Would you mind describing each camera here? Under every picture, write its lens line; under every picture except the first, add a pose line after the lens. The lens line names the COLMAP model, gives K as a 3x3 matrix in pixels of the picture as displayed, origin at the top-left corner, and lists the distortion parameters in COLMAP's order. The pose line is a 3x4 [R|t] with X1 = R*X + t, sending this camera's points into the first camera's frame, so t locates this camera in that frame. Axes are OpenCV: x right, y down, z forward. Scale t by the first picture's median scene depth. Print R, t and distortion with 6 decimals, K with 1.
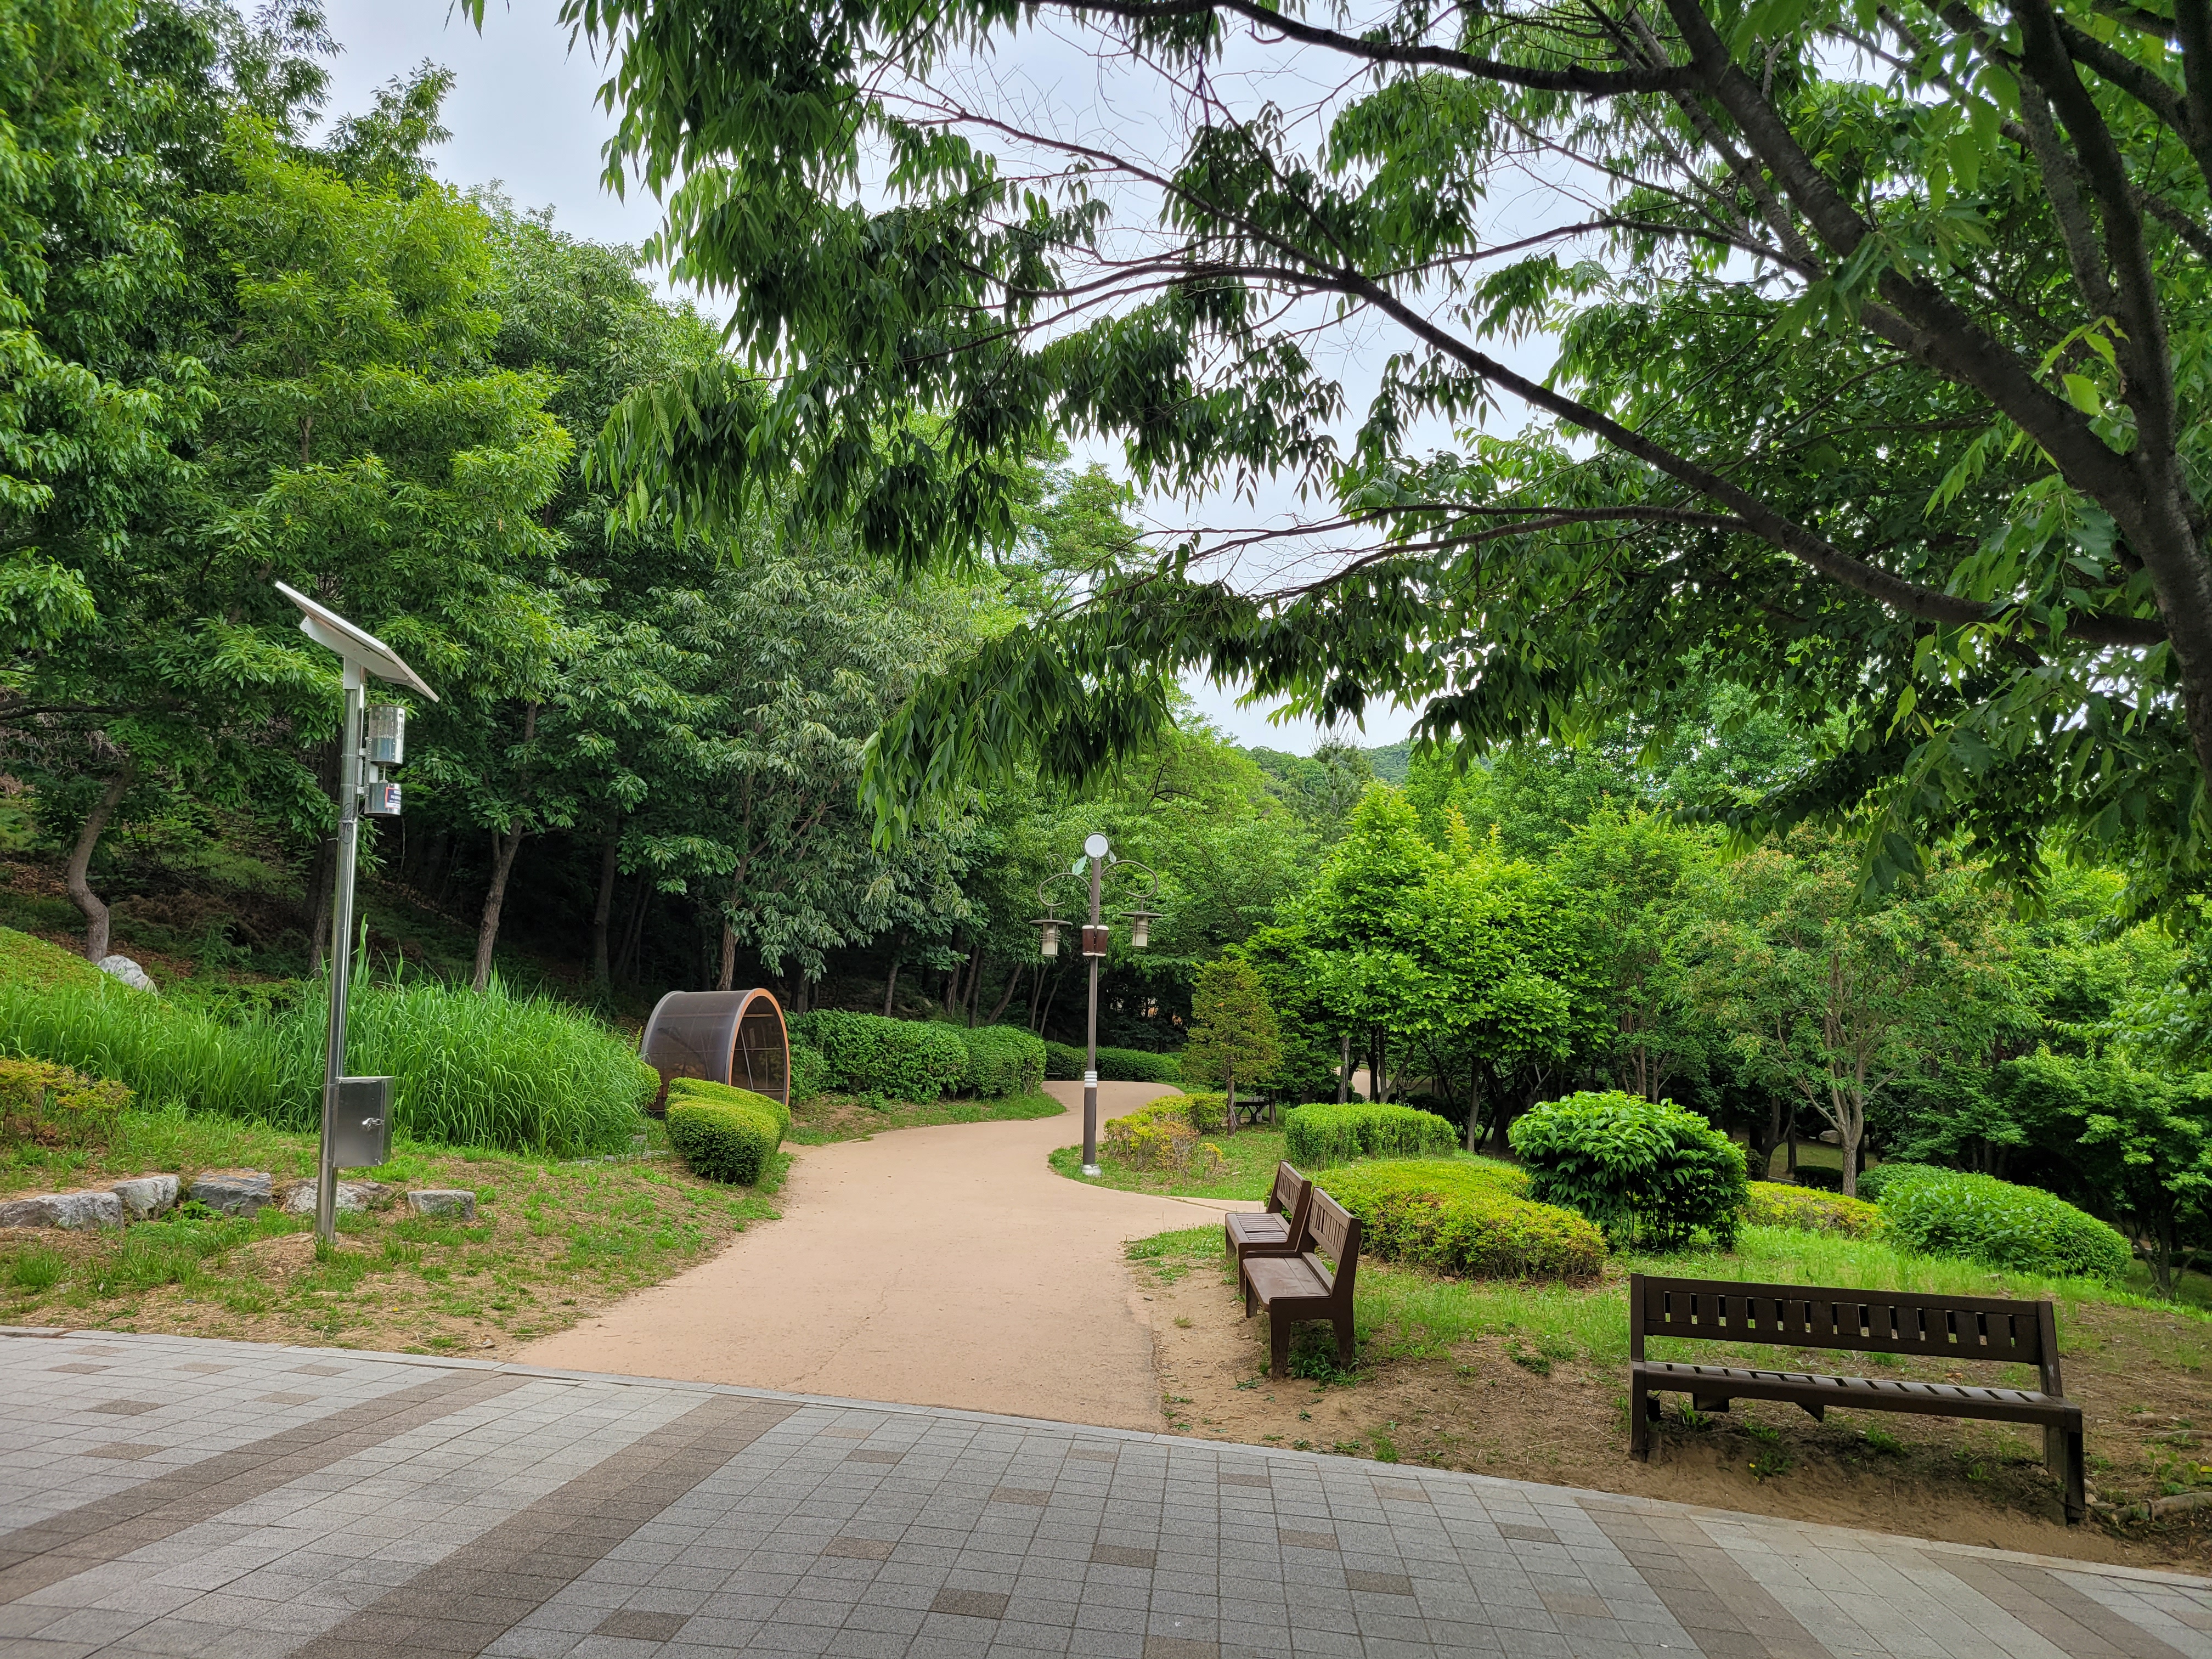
lens RADIAL K [[1684.7, 0, 1097.2], [0, 1684.7, 851.6], [0, 0, 1]] dist [0.062988, -0.047421]
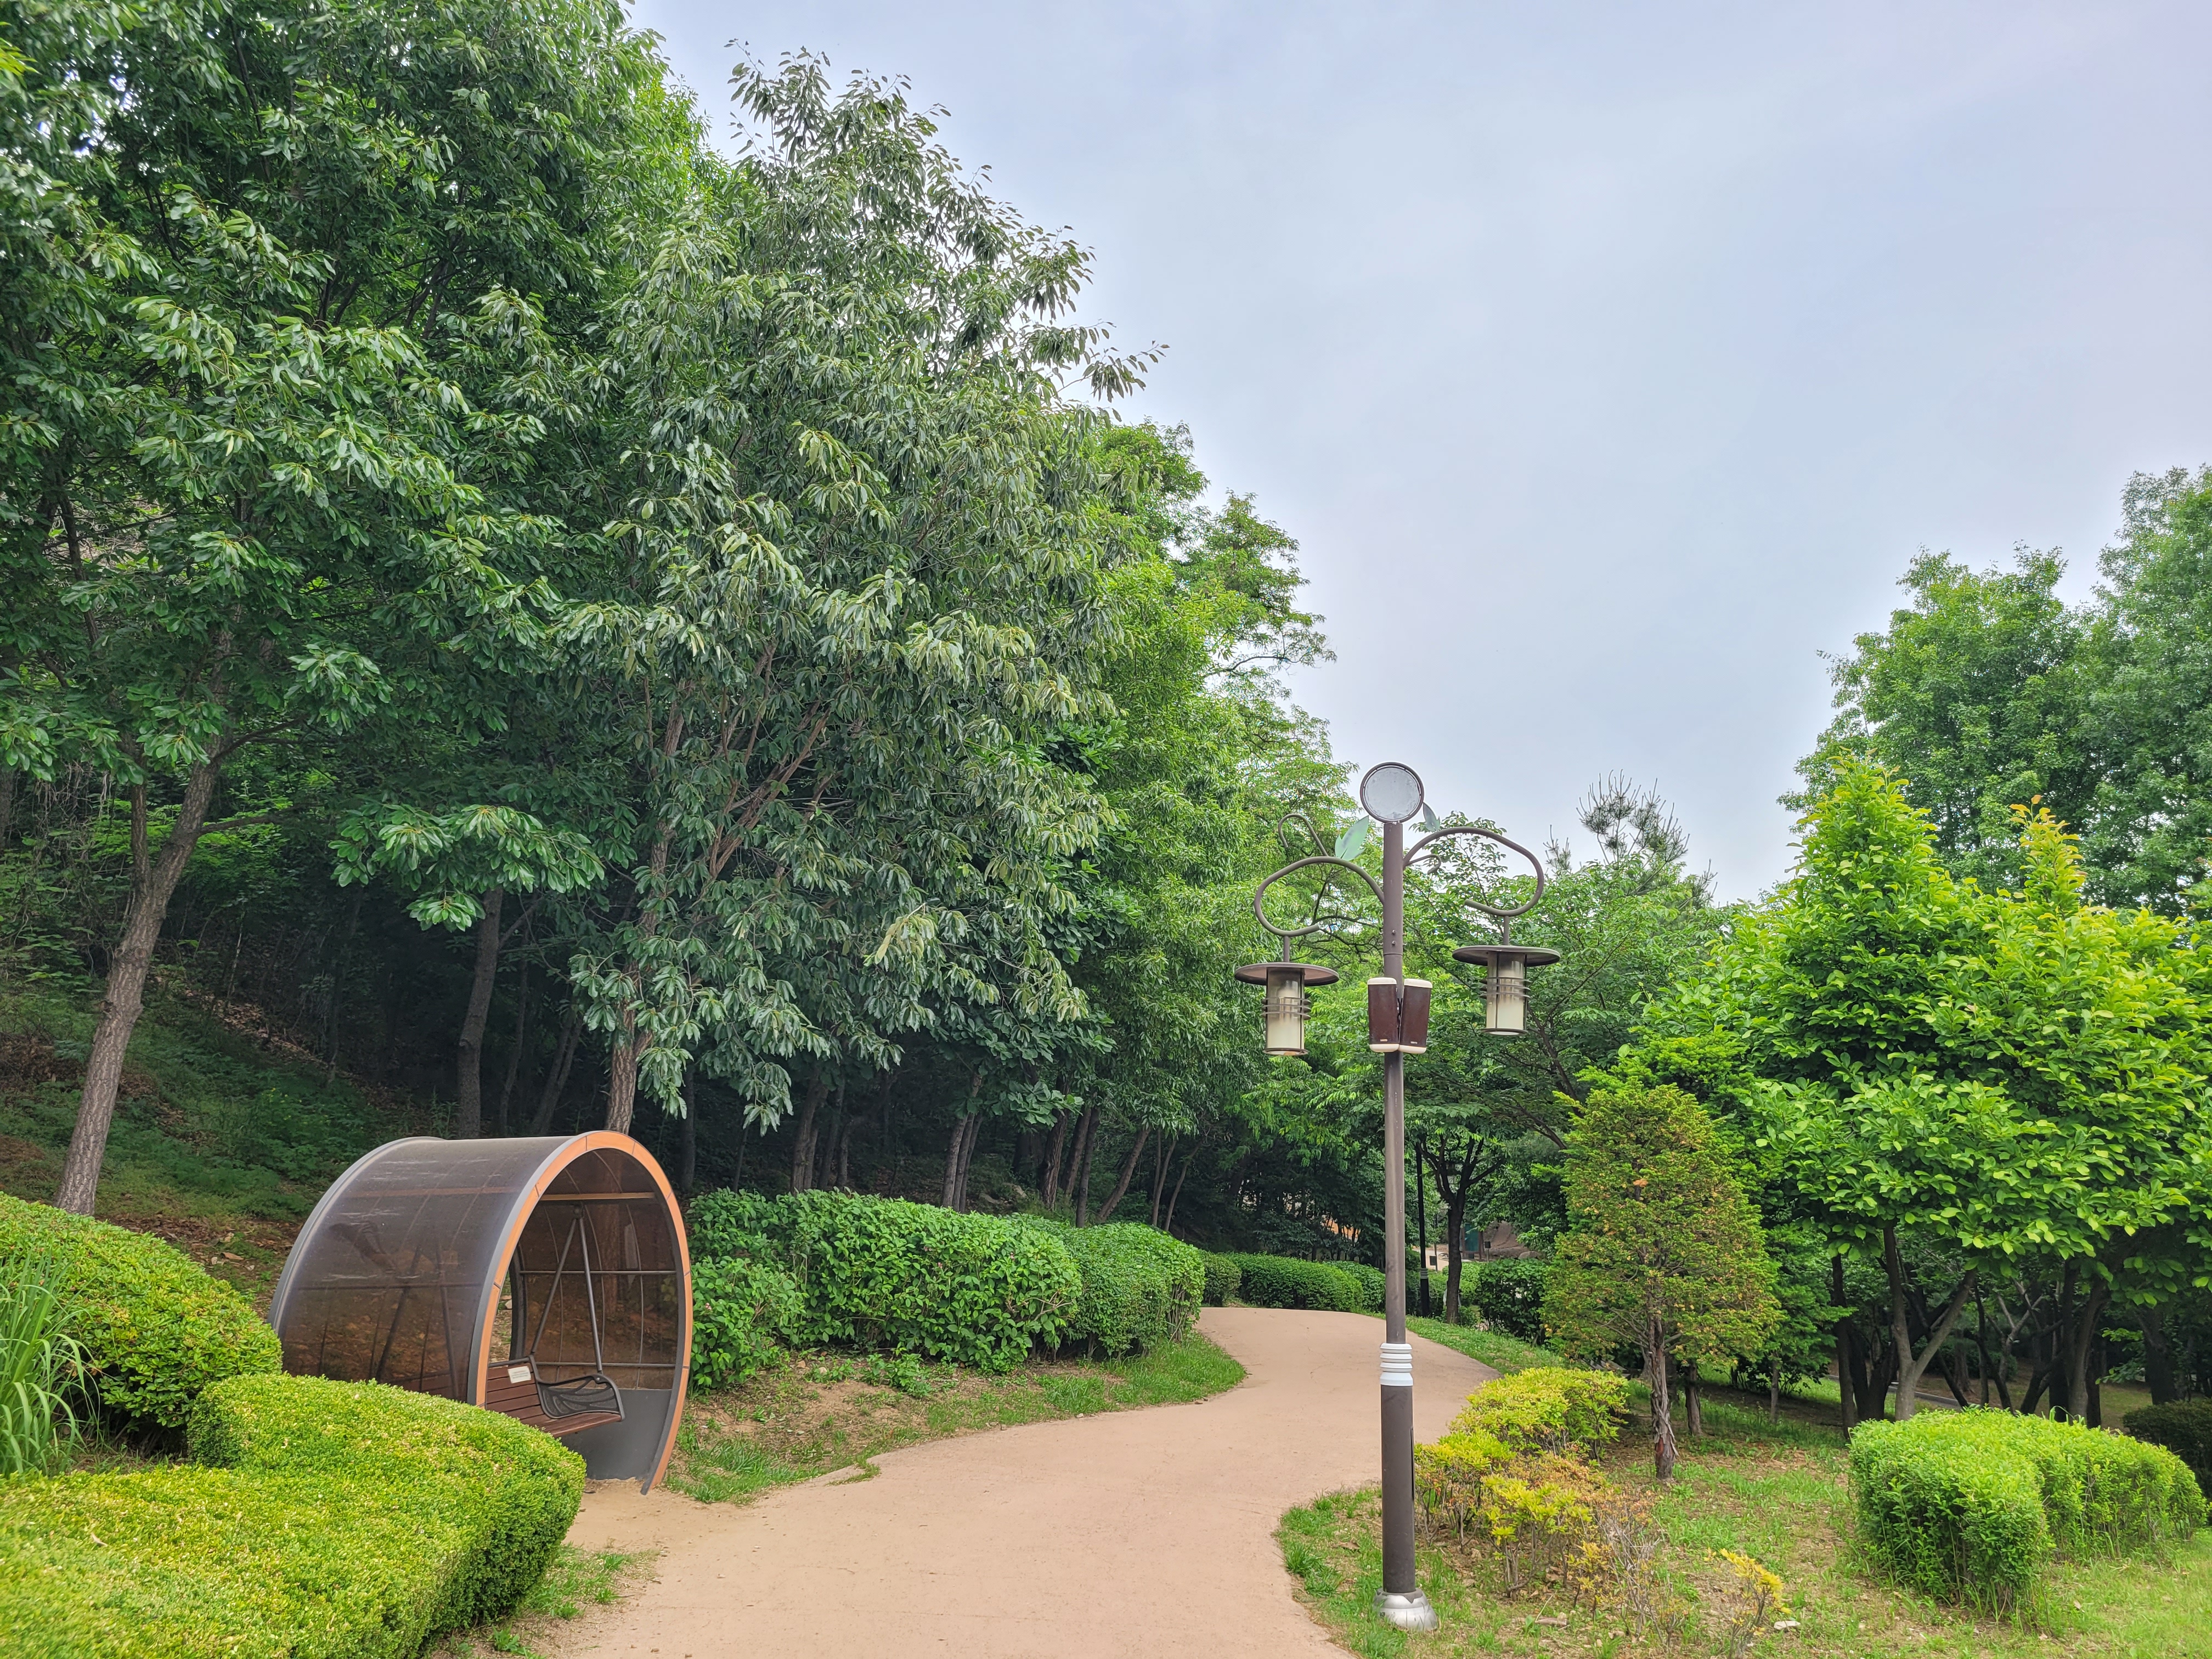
lens RADIAL K [[1668.2, 0, 1109.8], [0, 1668.2, 873.2], [0, 0, 1]] dist [0.064401, -0.053129]
pose [[0.998649, -0.002924, -0.051878, -0.041488], [-0.002286, 0.994978, -0.100069, 0.048116], [0.051910, 0.100052, 0.993627, 0.483128]]
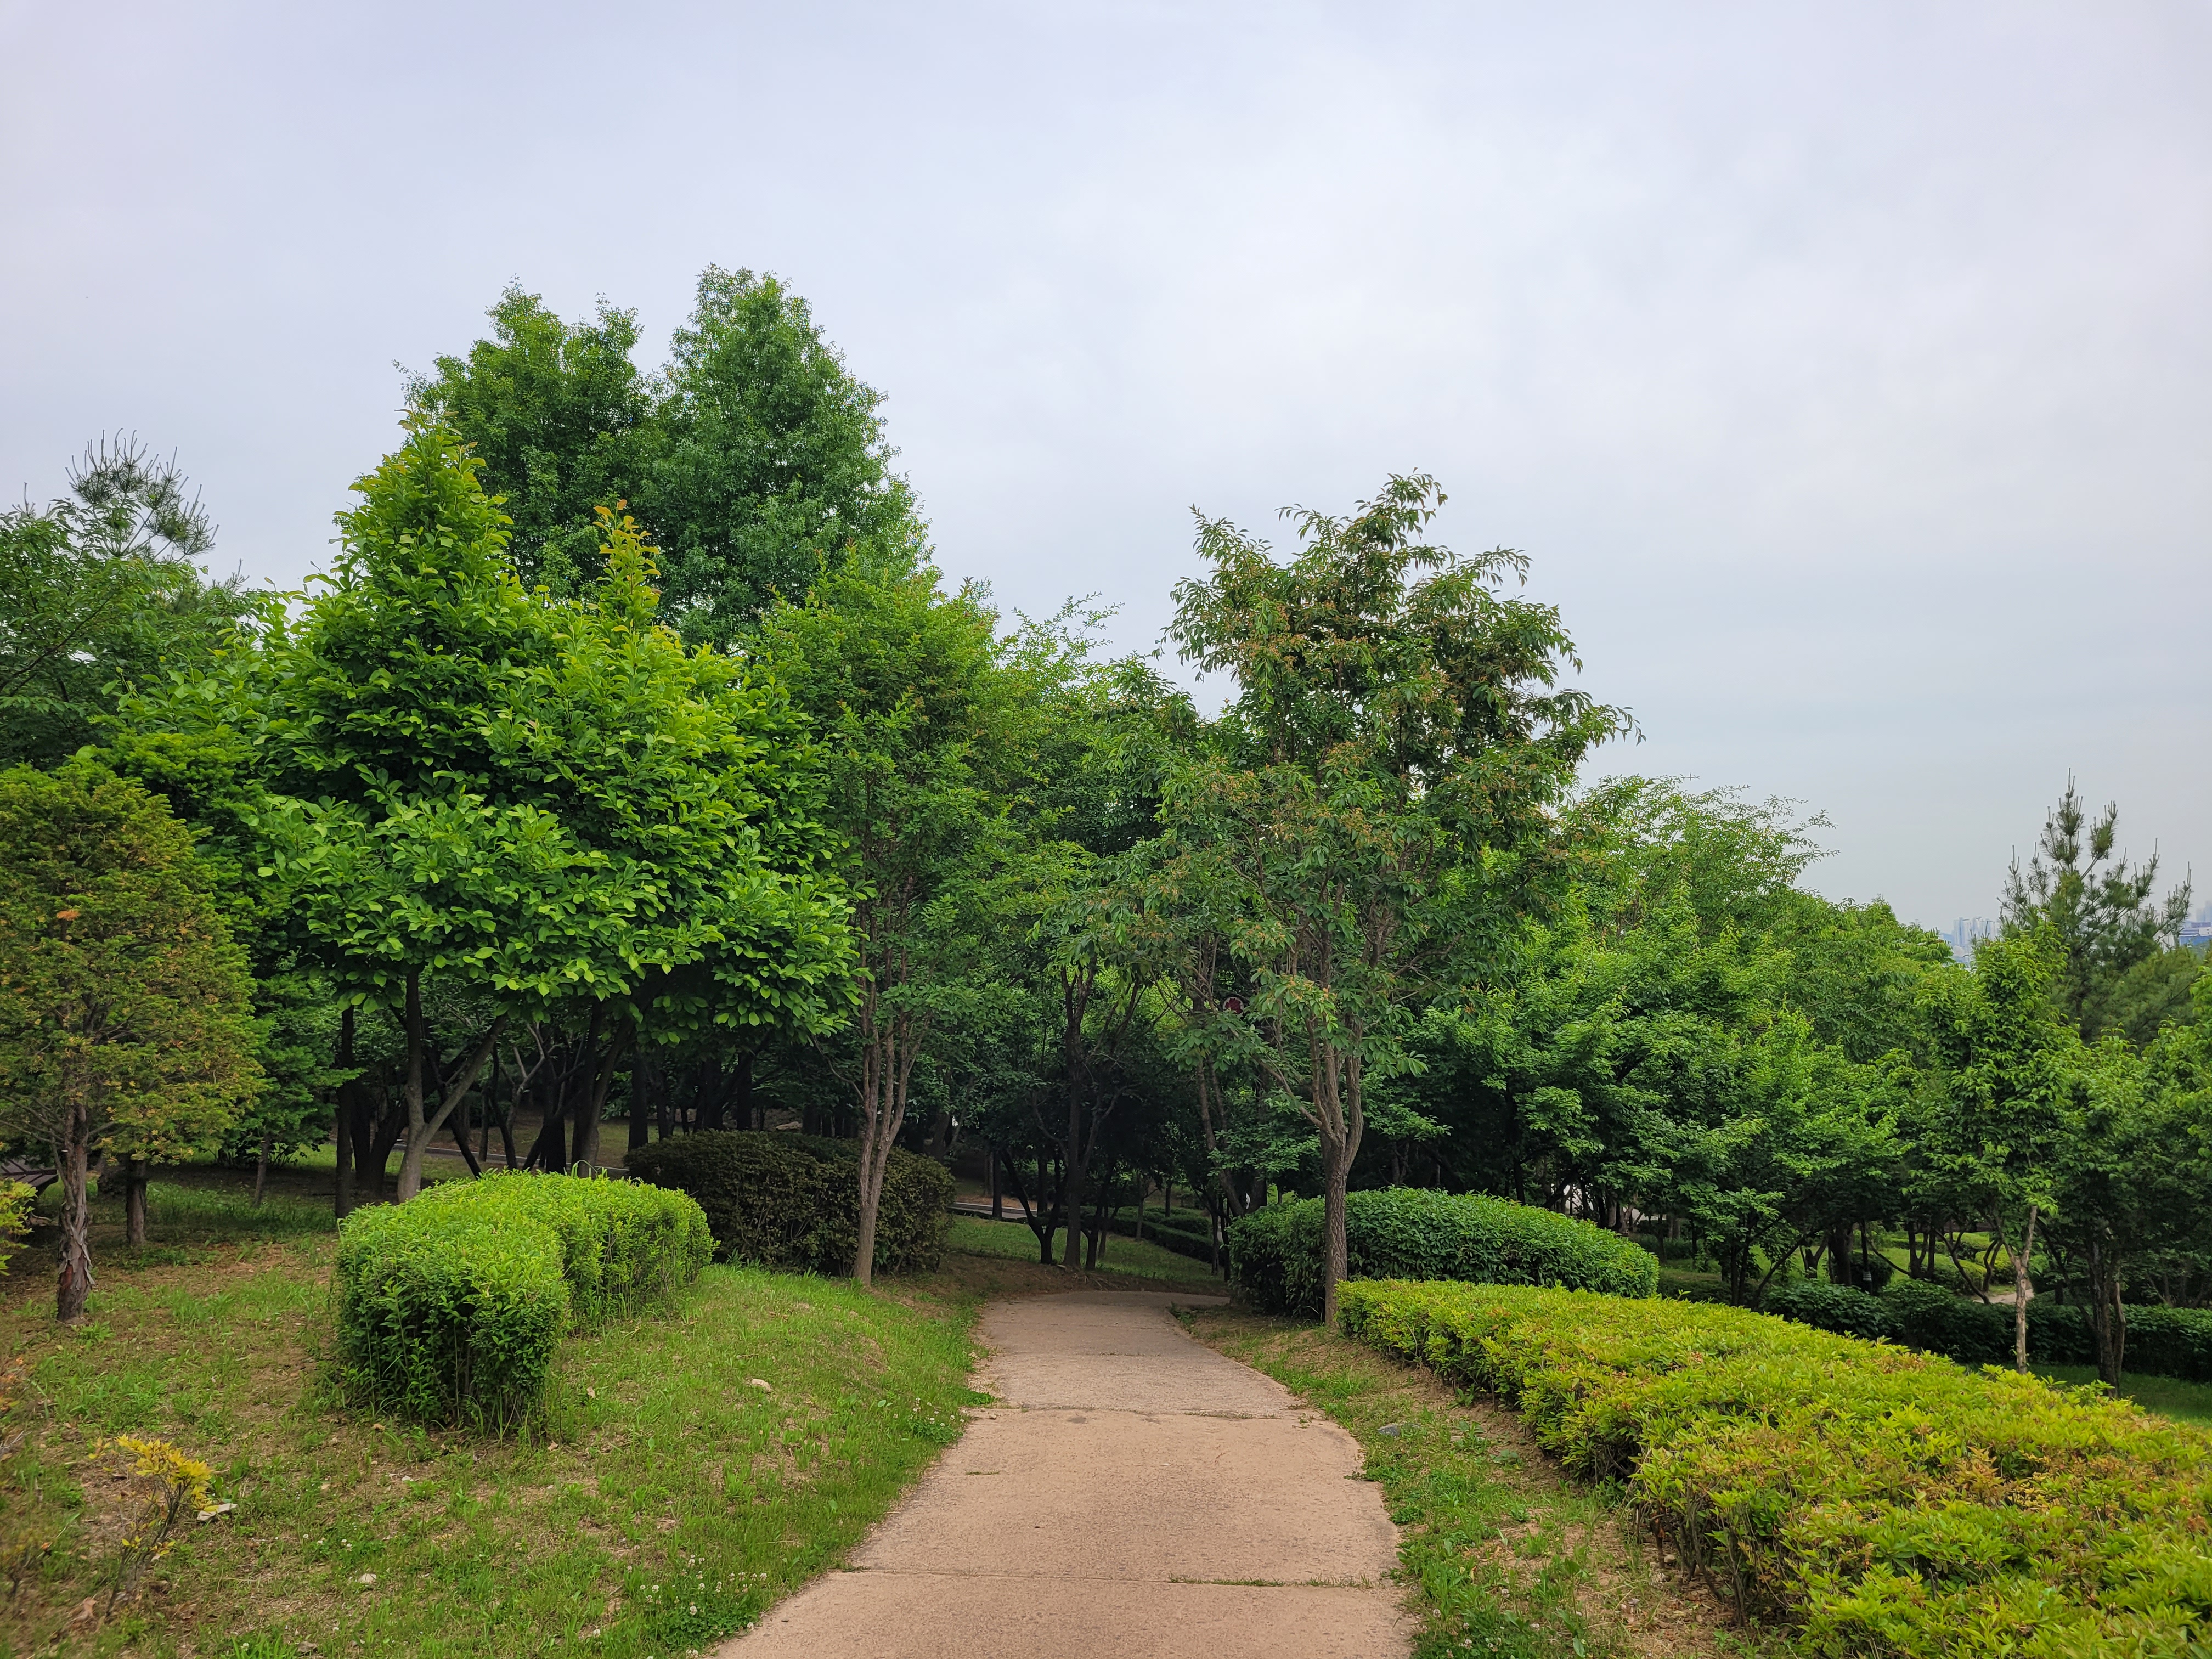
lens RADIAL K [[1654.0, 0, 1145.1], [0, 1654.0, 856.6], [0, 0, 1]] dist [0.026675, -0.006464]
pose [[0.704223, 0.037415, 0.708992, -0.005790], [-0.053608, 0.998562, 0.000551, 0.062294], [-0.707952, -0.038396, 0.705216, 0.577865]]
